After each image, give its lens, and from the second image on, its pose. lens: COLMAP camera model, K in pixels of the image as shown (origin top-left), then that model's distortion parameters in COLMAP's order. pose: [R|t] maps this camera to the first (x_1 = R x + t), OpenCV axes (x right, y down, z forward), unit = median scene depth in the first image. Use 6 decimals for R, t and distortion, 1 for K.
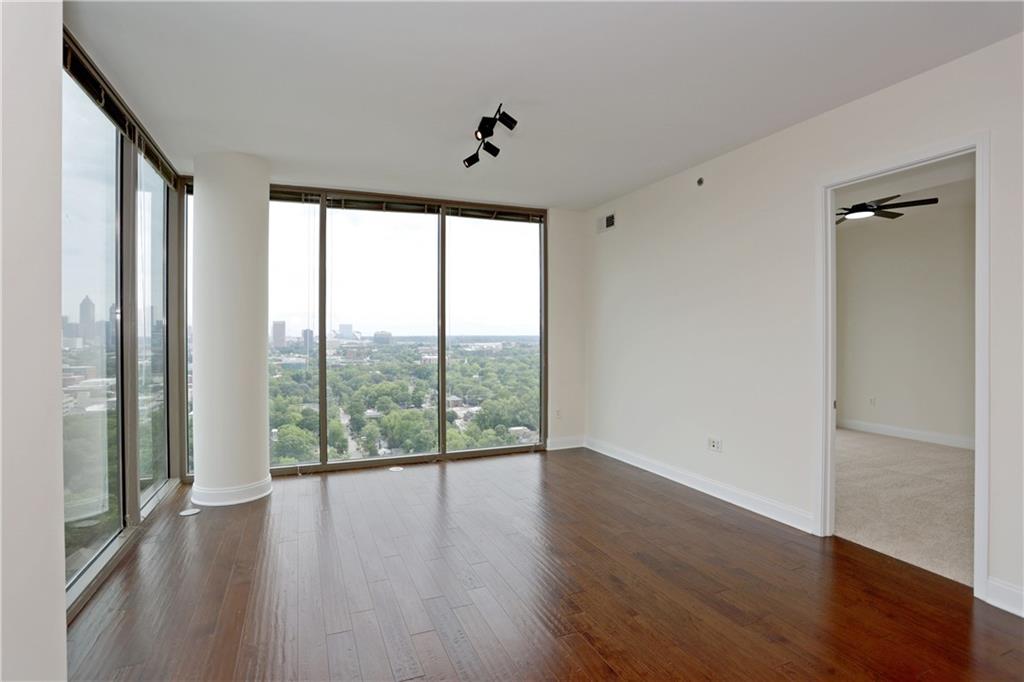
lens RADIAL K [[511.8, 0, 504.0], [0, 511.8, 337.2], [0, 0, 1]] dist [-0.064982, 0.024122]
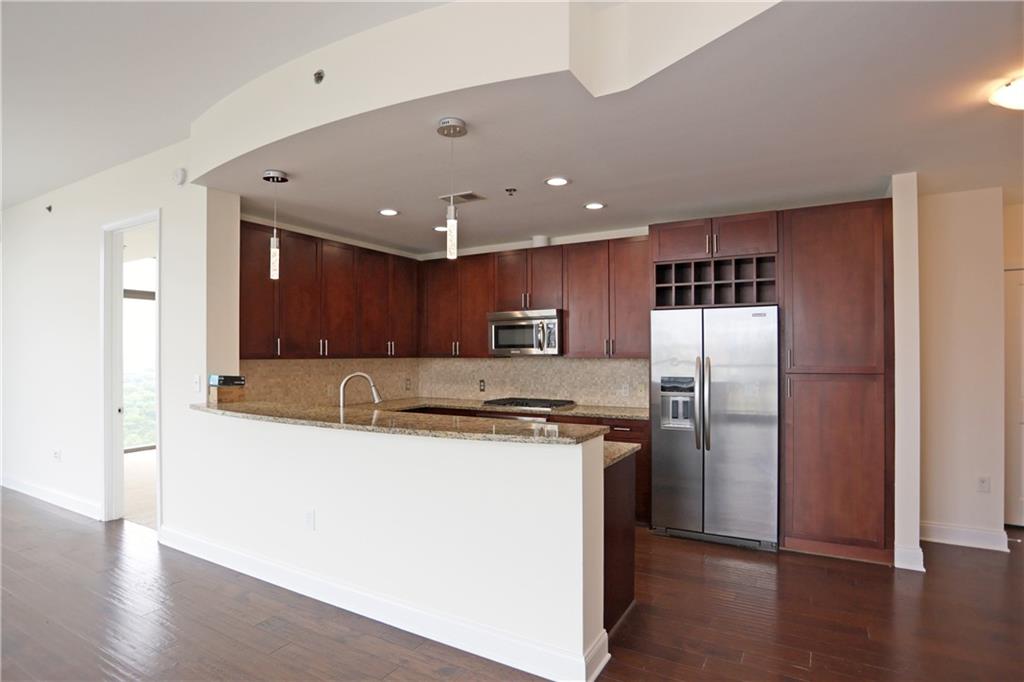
lens RADIAL K [[539.7, 0, 525.0], [0, 539.7, 352.2], [0, 0, 1]] dist [-0.055461, 0.027035]
pose [[0.793445, 0.000096, 0.608641, 0.371299], [0.006222, 0.999946, -0.008269, 0.006096], [-0.608610, 0.010348, 0.793402, -0.357387]]
